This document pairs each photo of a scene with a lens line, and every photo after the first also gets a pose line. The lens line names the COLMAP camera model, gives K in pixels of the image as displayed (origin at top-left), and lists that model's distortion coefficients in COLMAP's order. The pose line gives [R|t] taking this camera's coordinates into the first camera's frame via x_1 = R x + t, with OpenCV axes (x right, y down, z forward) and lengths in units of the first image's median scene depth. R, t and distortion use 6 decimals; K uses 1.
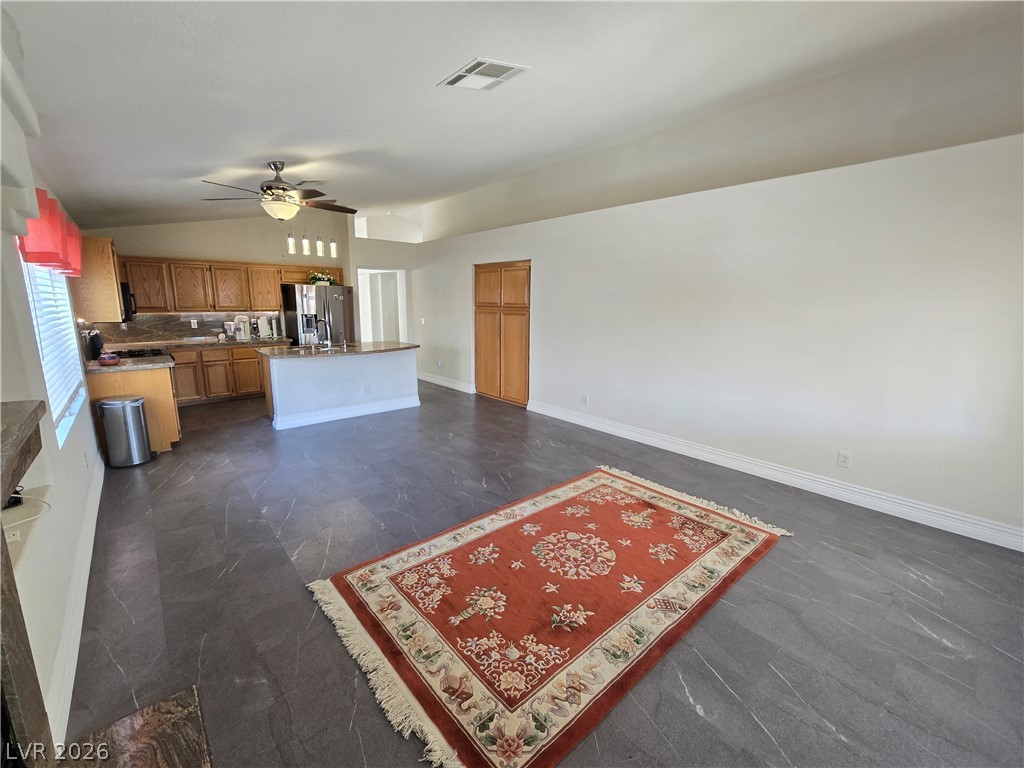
lens RADIAL K [[418.8, 0, 513.3], [0, 418.8, 377.8], [0, 0, 1]] dist [-0.003818, 0.000490]
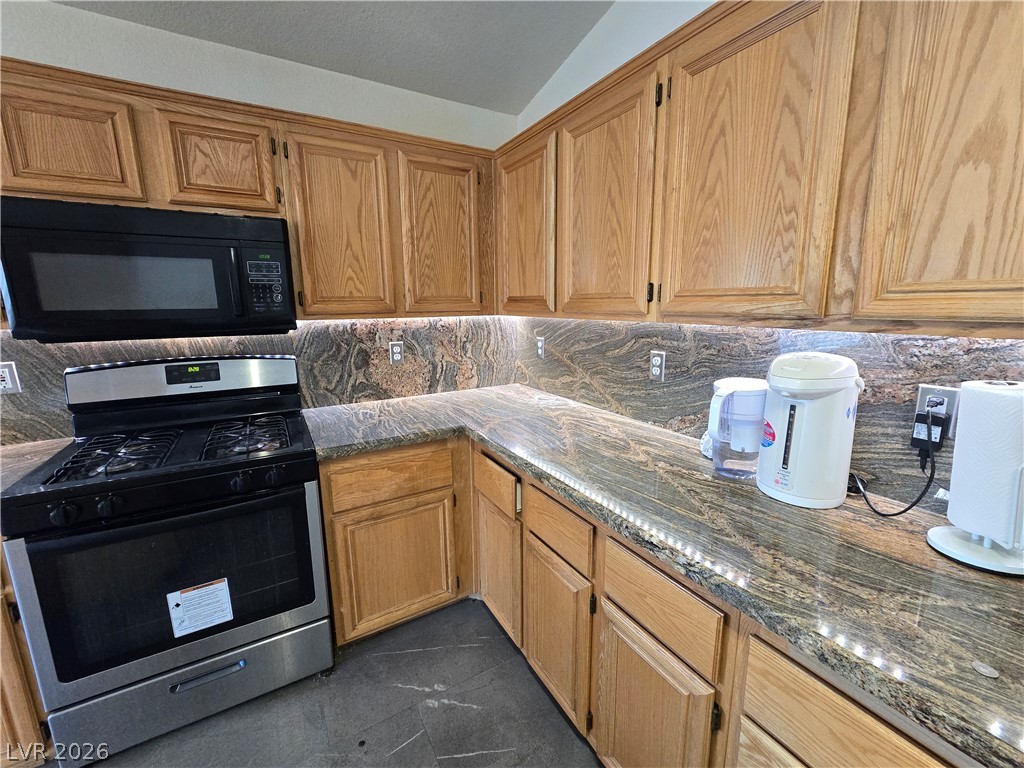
lens RADIAL K [[418.8, 0, 512.4], [0, 418.8, 378.5], [0, 0, 1]] dist [-0.003818, 0.000490]
pose [[-0.196115, 0.164491, -0.966686, -0.553989], [-0.175631, 0.963996, 0.199664, -0.173753], [0.964724, 0.208937, -0.160165, 1.065011]]
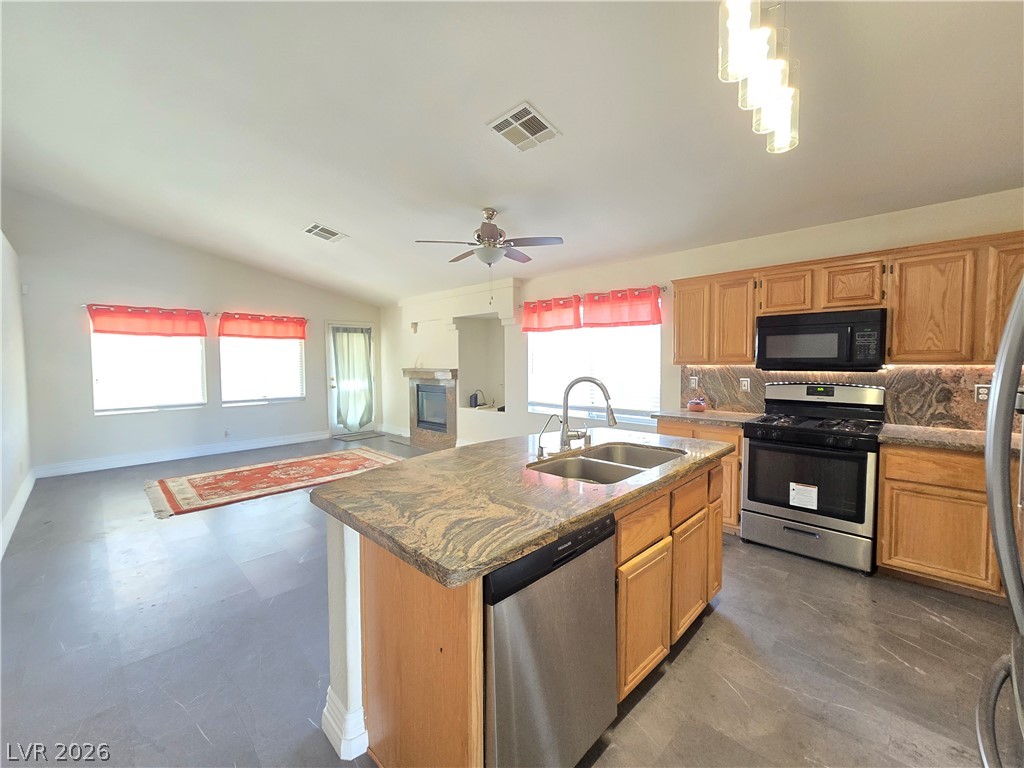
lens RADIAL K [[418.8, 0, 513.4], [0, 418.8, 381.3], [0, 0, 1]] dist [-0.003818, 0.000490]
pose [[-0.997823, -0.001537, -0.065924, -0.348380], [-0.016849, 0.972486, 0.232351, -0.215306], [0.063753, 0.232956, -0.970395, 1.314286]]
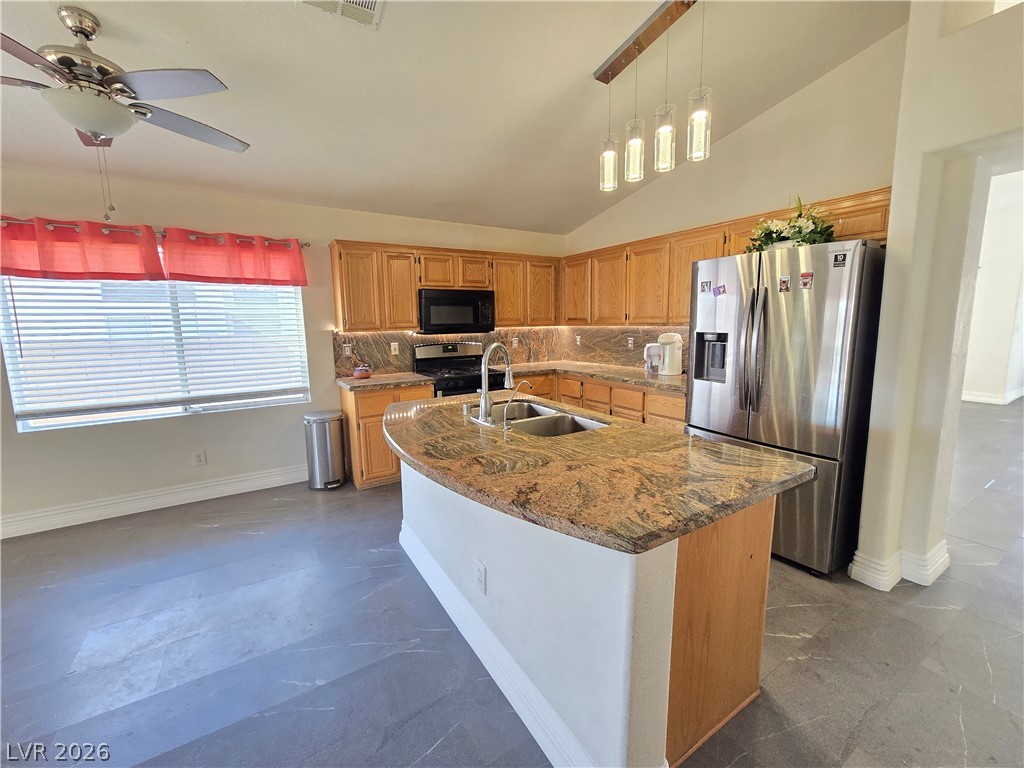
lens RADIAL K [[418.8, 0, 512.2], [0, 418.8, 377.2], [0, 0, 1]] dist [-0.003818, 0.000490]
pose [[-0.171910, 0.122749, -0.977435, -0.075493], [-0.168005, 0.974018, 0.151868, -0.162402], [0.970681, 0.190322, -0.146821, 1.028905]]
